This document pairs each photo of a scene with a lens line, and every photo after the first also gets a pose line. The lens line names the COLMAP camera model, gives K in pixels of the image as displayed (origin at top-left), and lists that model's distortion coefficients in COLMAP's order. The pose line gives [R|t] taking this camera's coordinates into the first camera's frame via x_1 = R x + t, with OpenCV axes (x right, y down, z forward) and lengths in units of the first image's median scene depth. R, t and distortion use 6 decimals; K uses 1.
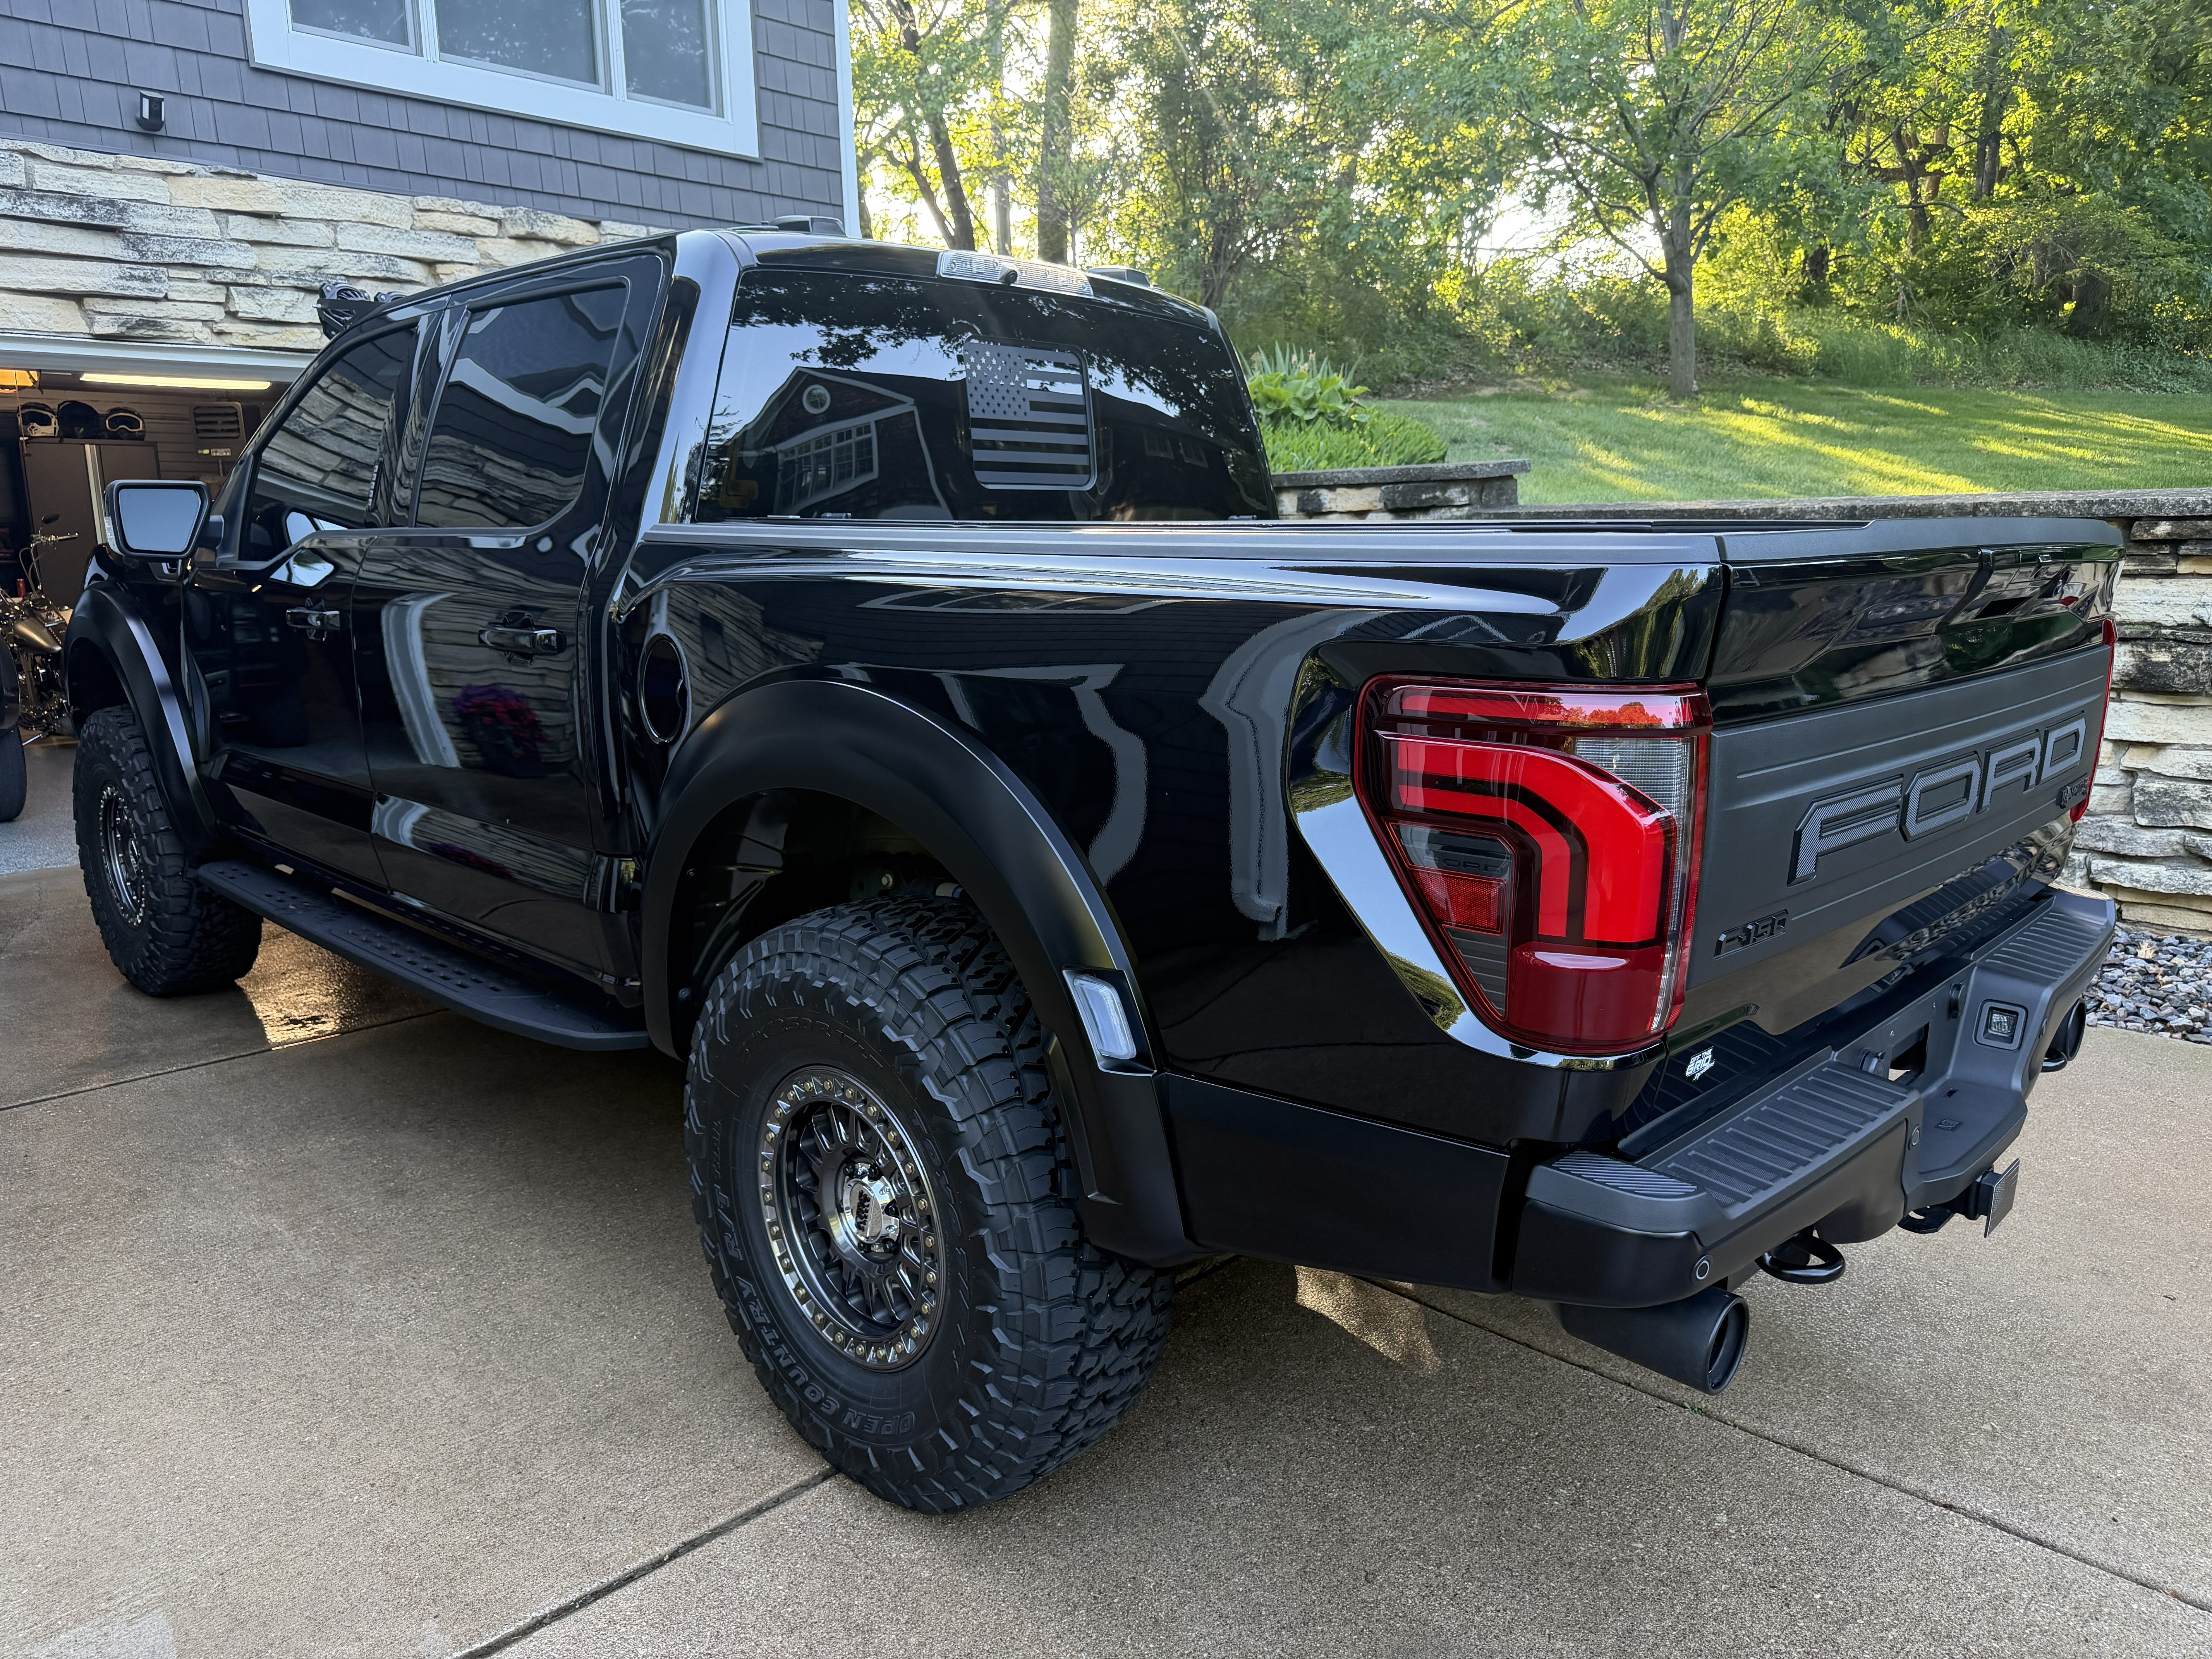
lens RADIAL K [[1549.0, 0, 1106.0], [0, 1549.0, 829.5], [0, 0, 1]] dist [-0.004991, -0.002391]
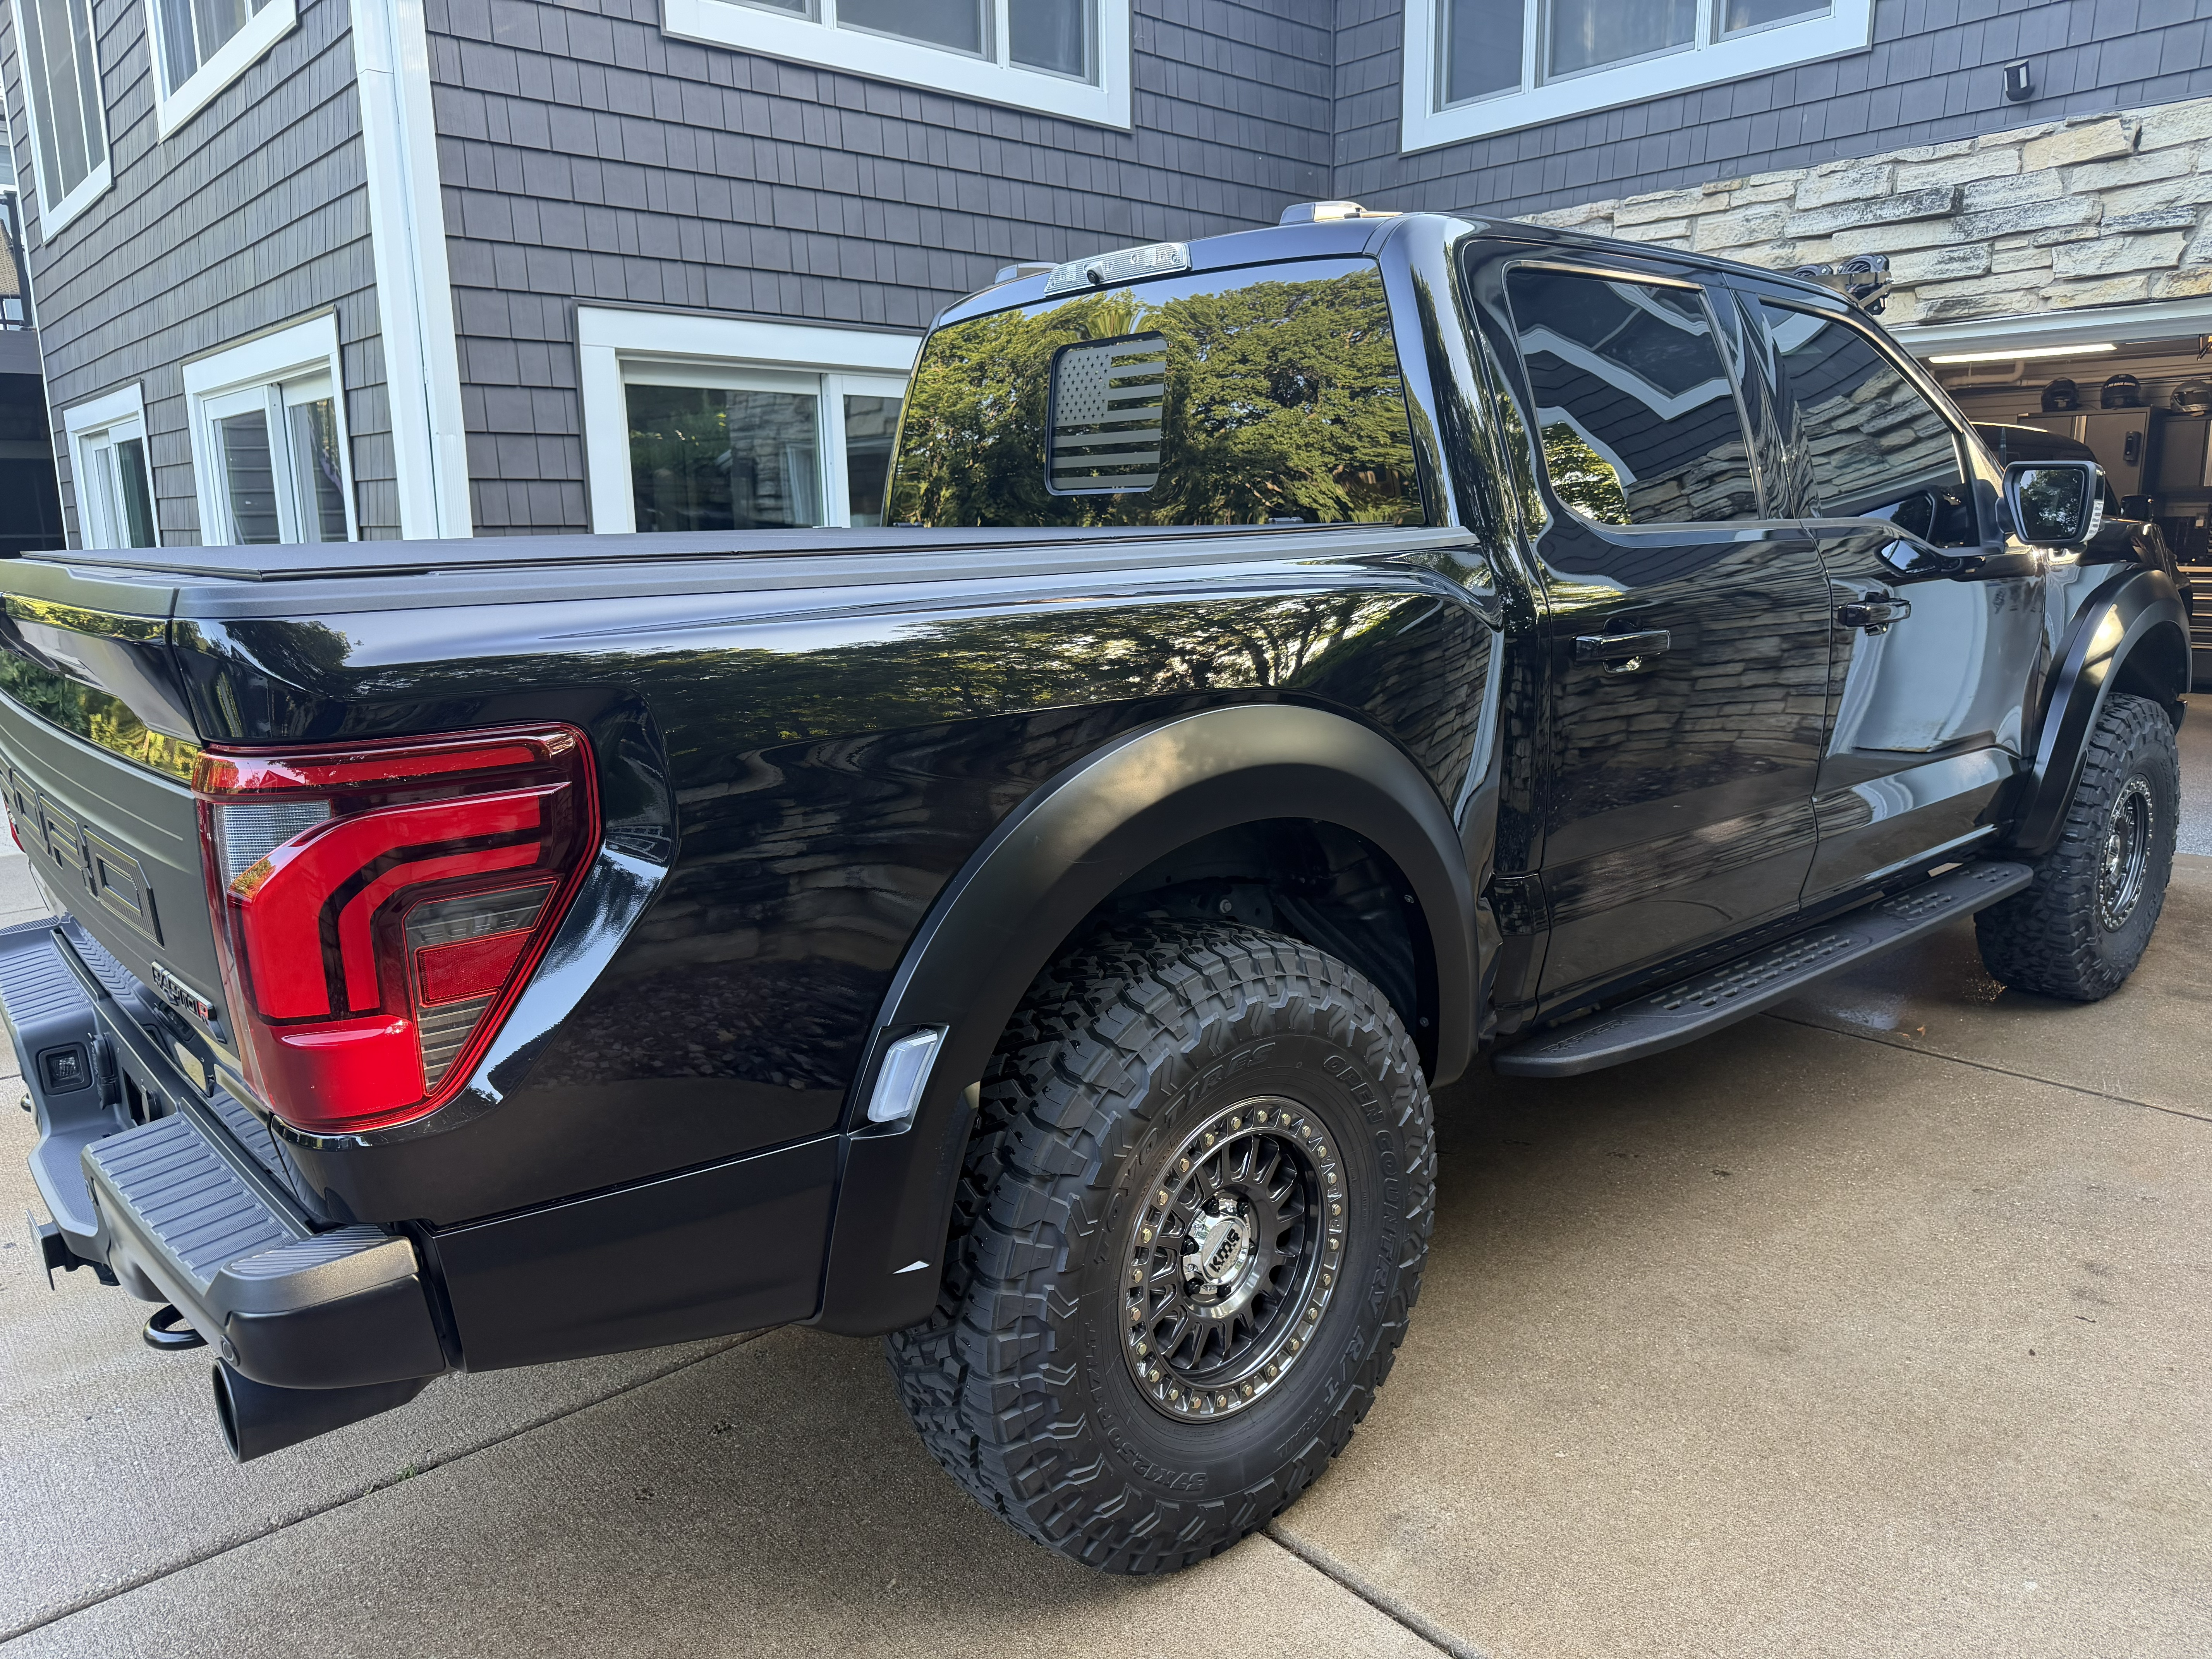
lens RADIAL K [[1549.0, 0, 1106.0], [0, 1549.0, 829.5], [0, 0, 1]] dist [-0.004991, -0.002391]
pose [[-0.057359, 0.202511, -0.977599, 0.473003], [-0.173067, 0.962369, 0.209510, -0.110753], [0.983238, 0.181207, -0.020152, 0.532384]]
